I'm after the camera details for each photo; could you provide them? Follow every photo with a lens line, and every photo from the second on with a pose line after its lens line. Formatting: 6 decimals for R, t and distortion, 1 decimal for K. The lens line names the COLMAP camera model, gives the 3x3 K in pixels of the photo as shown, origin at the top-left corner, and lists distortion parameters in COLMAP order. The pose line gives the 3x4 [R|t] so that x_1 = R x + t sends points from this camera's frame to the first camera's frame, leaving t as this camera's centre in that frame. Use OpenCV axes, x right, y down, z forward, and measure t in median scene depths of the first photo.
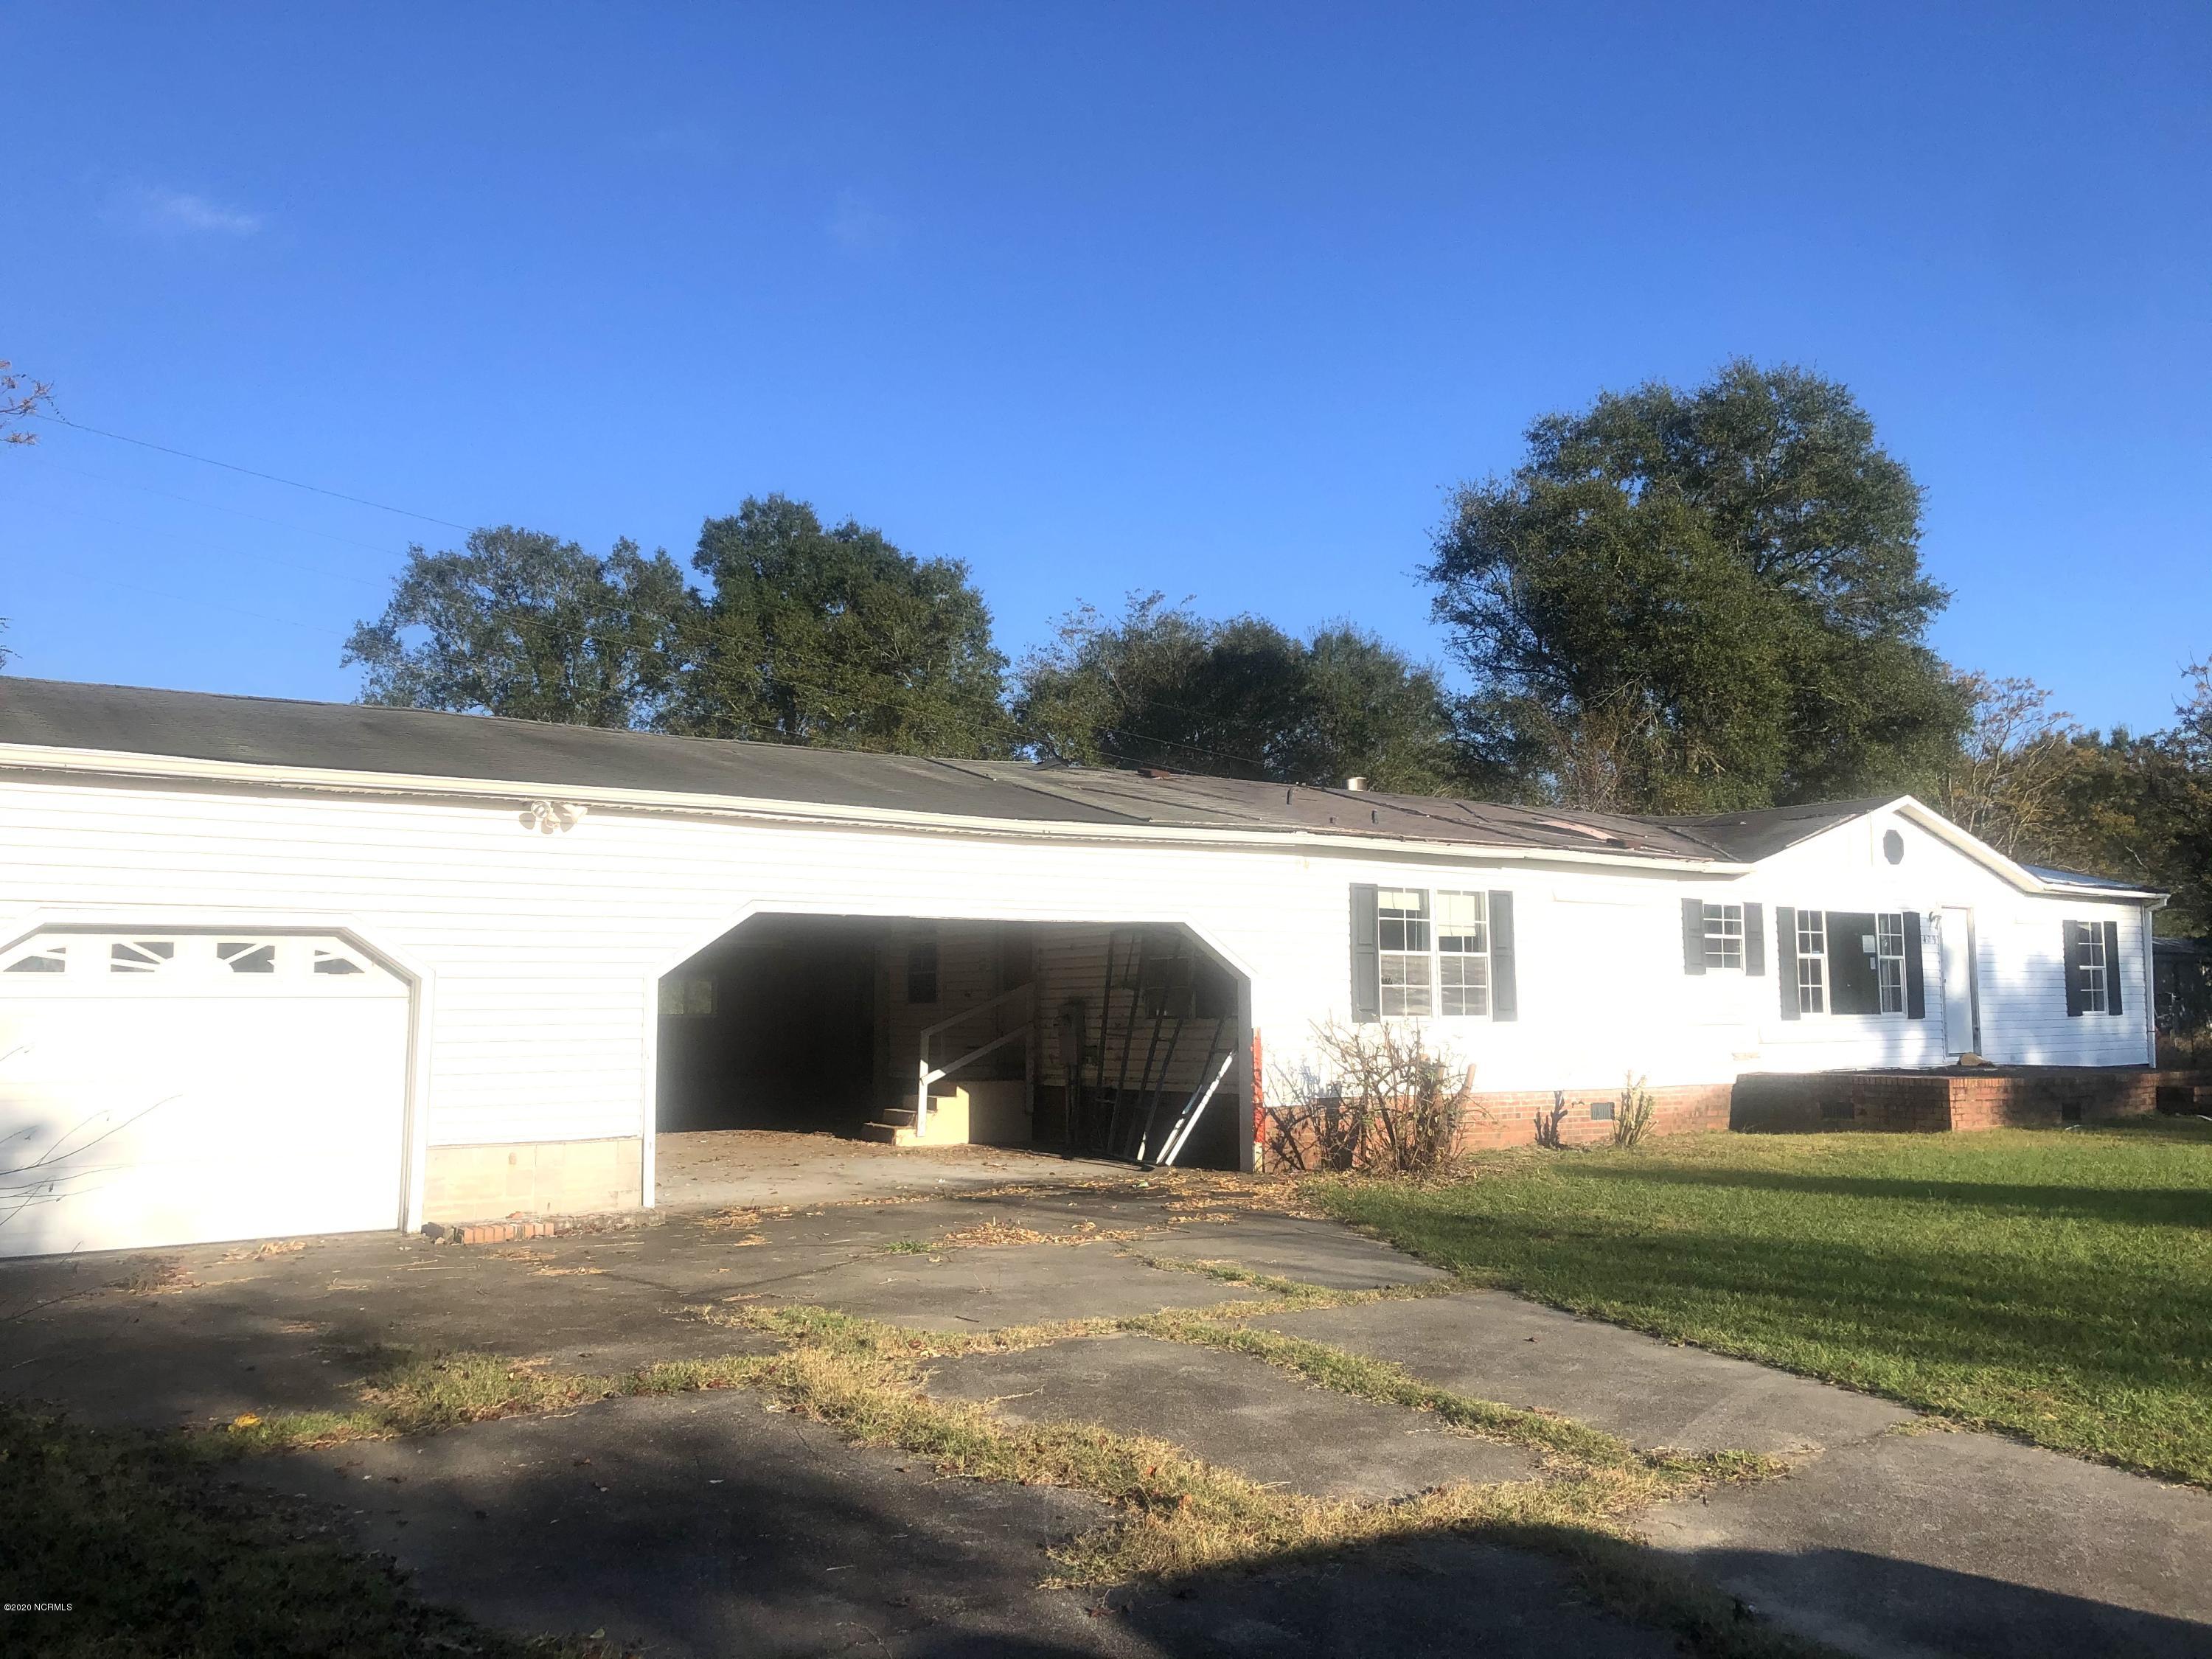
lens RADIAL K [[1805.5, 0, 1109.4], [0, 1805.5, 827.5], [0, 0, 1]] dist [0.051540, -0.054200]
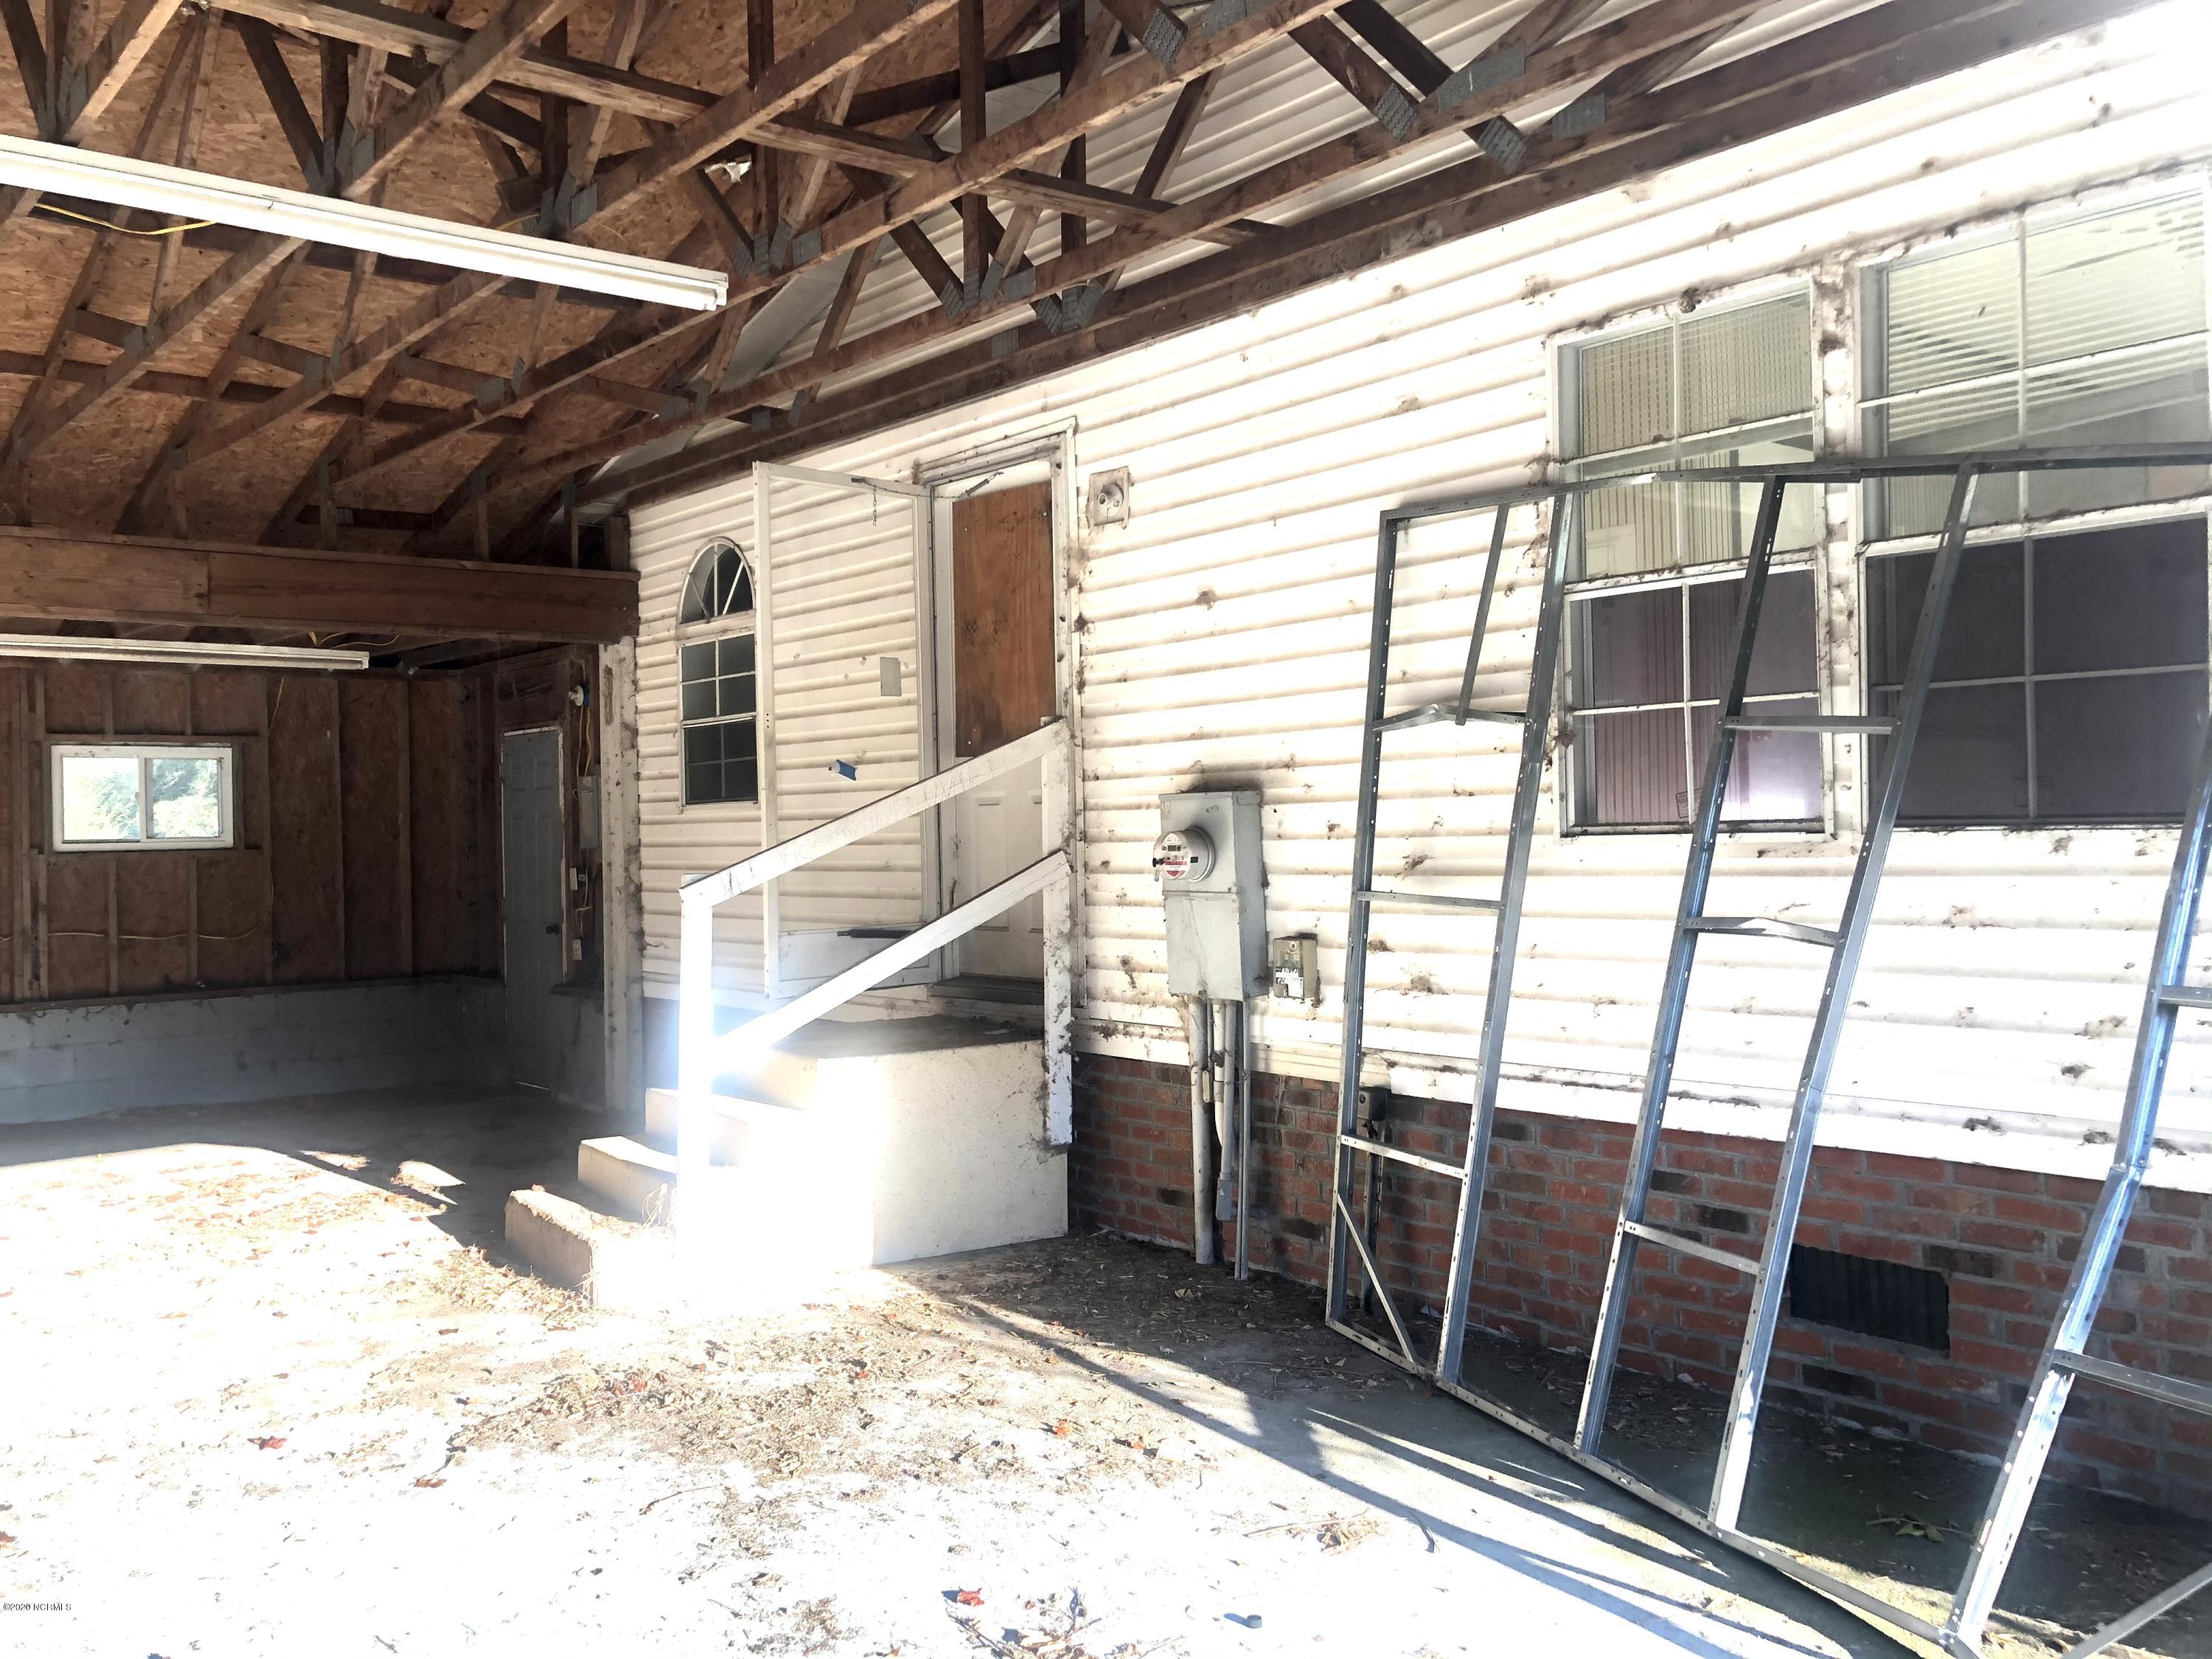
lens RADIAL K [[1805.5, 0, 1107.6], [0, 1805.5, 830.4], [0, 0, 1]] dist [0.051540, -0.054200]
pose [[0.998039, -0.012765, 0.061282, -0.032846], [0.006970, 0.995561, 0.093860, 0.045741], [-0.062208, -0.093249, 0.993698, 0.423033]]
